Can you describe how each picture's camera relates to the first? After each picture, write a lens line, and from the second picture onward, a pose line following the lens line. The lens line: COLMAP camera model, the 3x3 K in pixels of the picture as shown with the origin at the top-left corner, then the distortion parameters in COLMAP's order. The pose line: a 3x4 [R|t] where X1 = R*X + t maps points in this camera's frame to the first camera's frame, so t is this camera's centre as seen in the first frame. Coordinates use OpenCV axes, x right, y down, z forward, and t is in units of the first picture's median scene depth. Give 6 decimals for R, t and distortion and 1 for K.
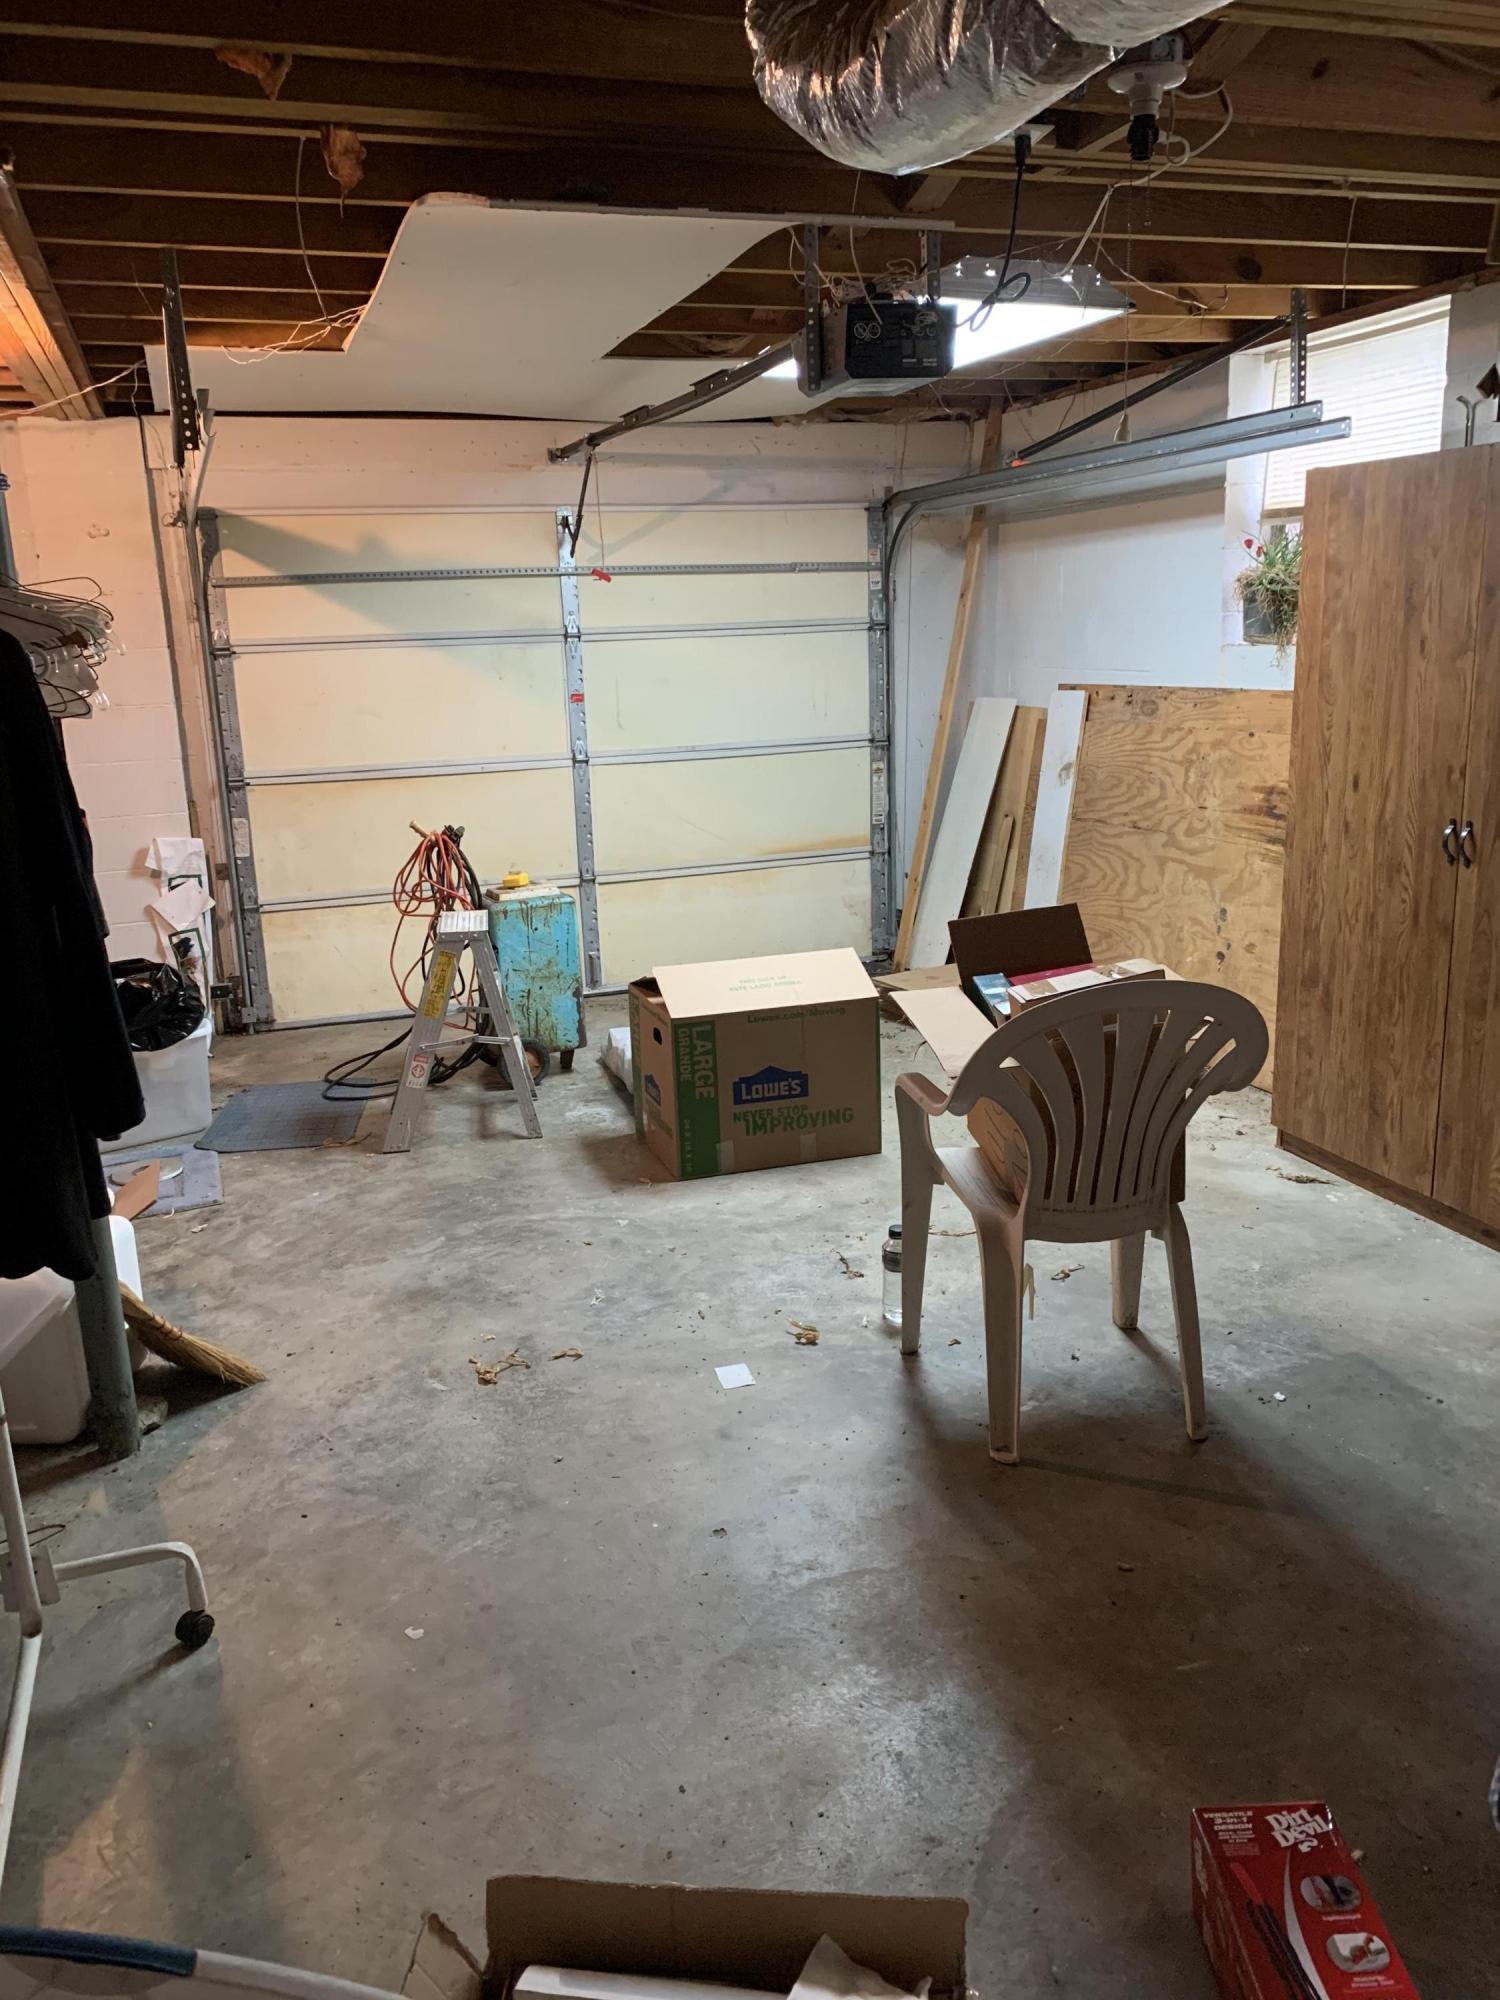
lens RADIAL K [[1533.1, 0, 753.4], [0, 1533.1, 998.0], [0, 0, 1]] dist [0.045056, -0.075424]
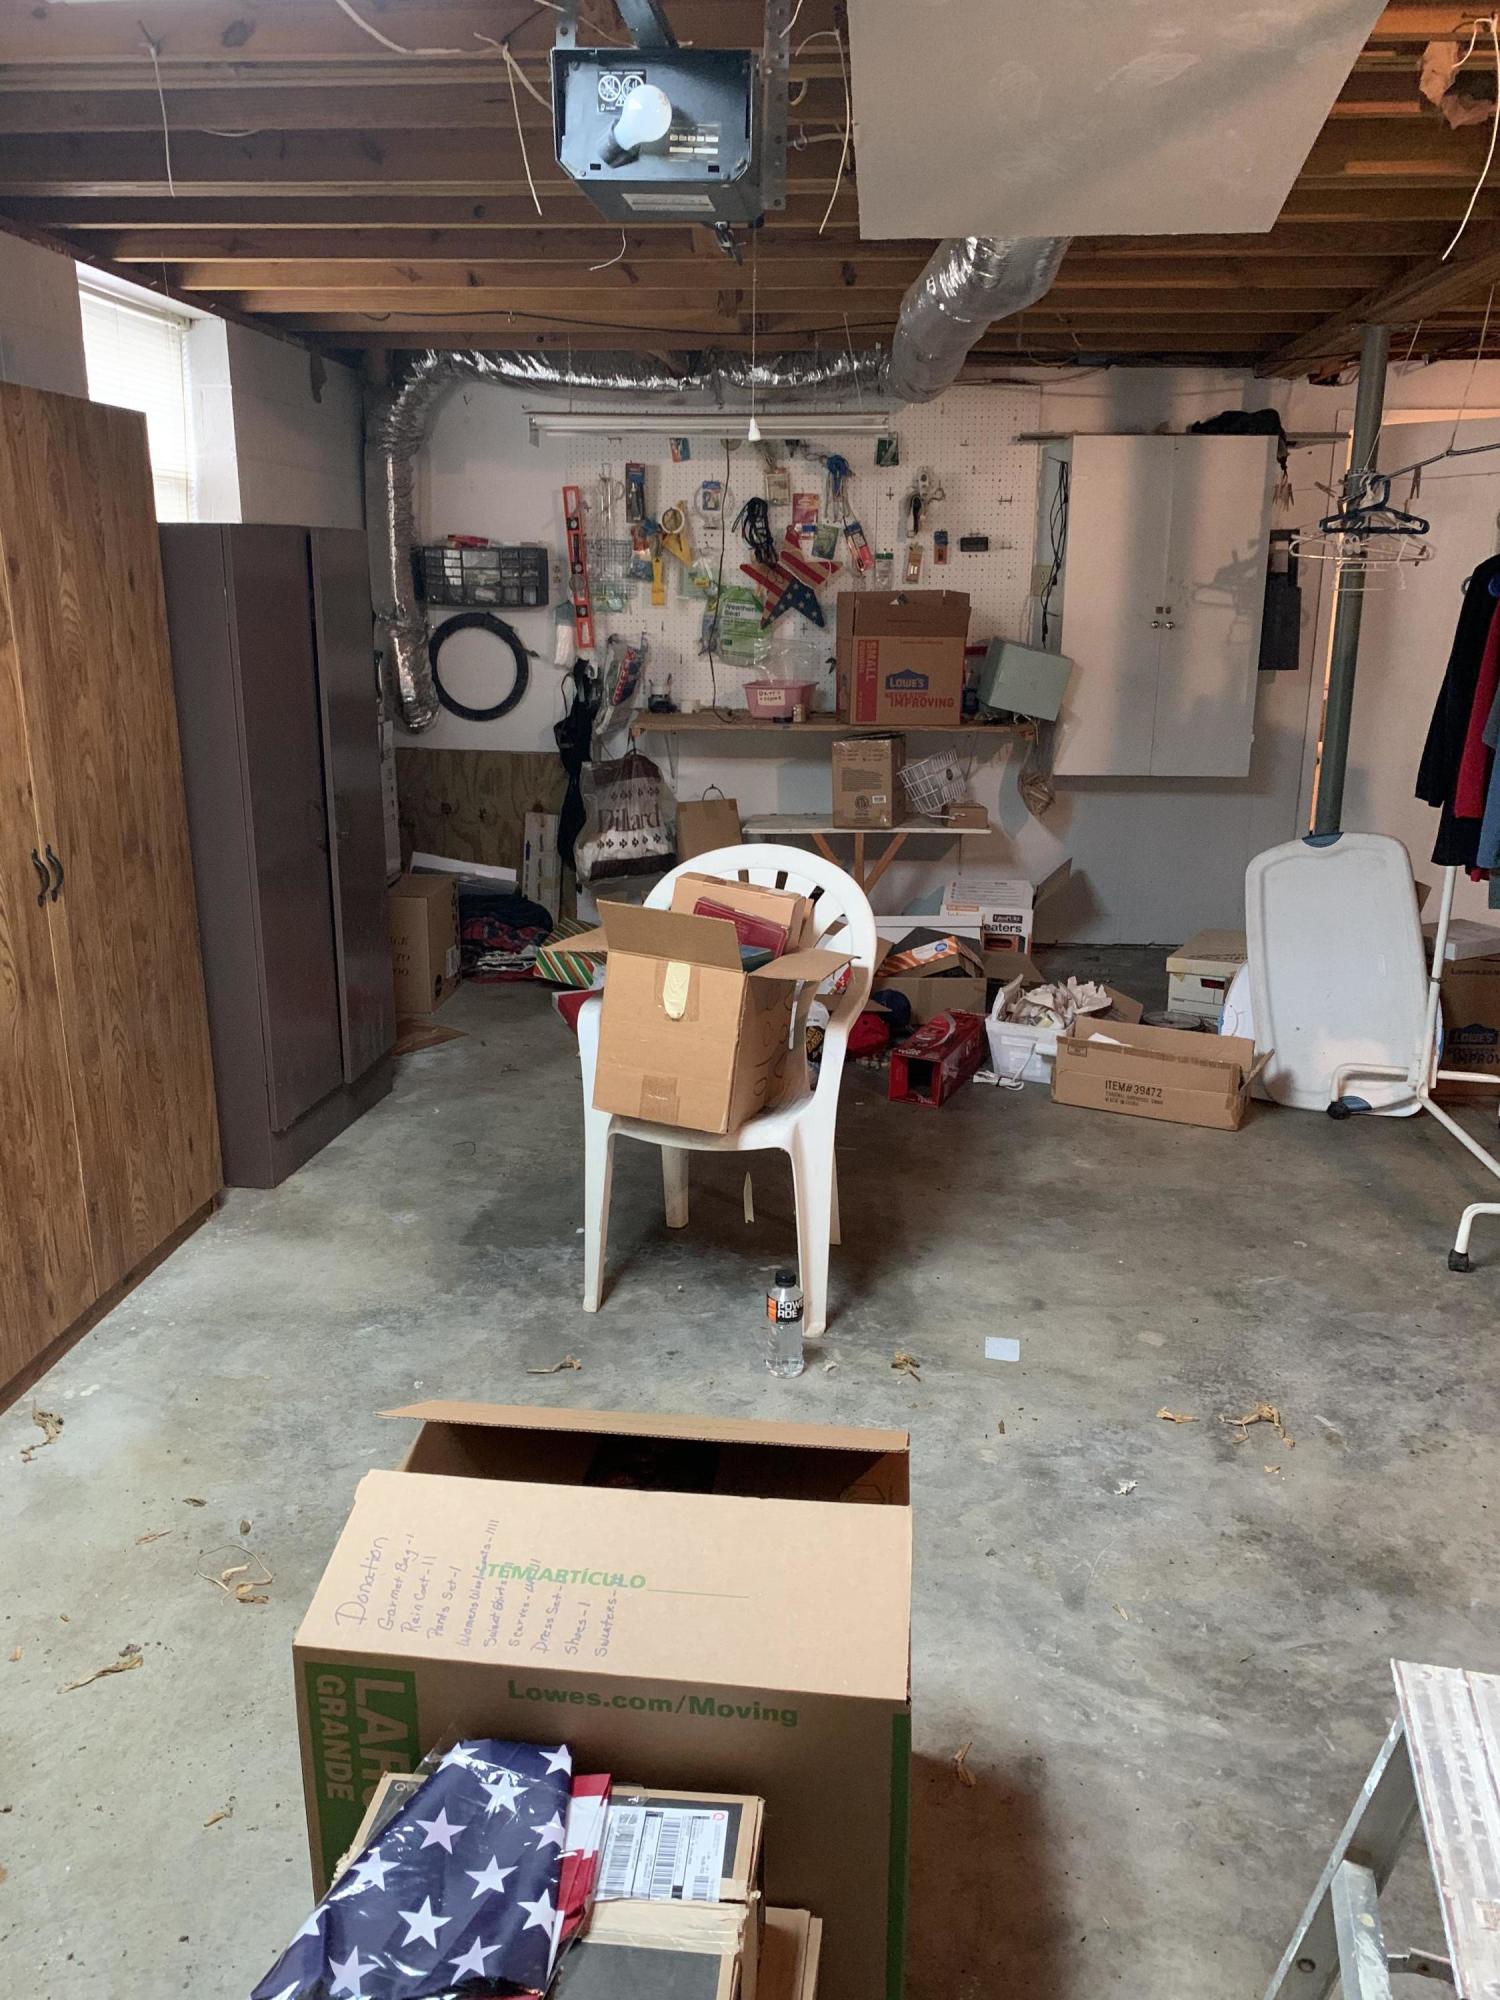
lens RADIAL K [[1533.1, 0, 753.5], [0, 1533.1, 1000.4], [0, 0, 1]] dist [0.045056, -0.075424]
pose [[-0.910692, -0.080986, 0.405069, -0.203251], [0.126416, 0.878909, 0.459933, -0.346152], [-0.393267, 0.470064, -0.790178, 1.429892]]
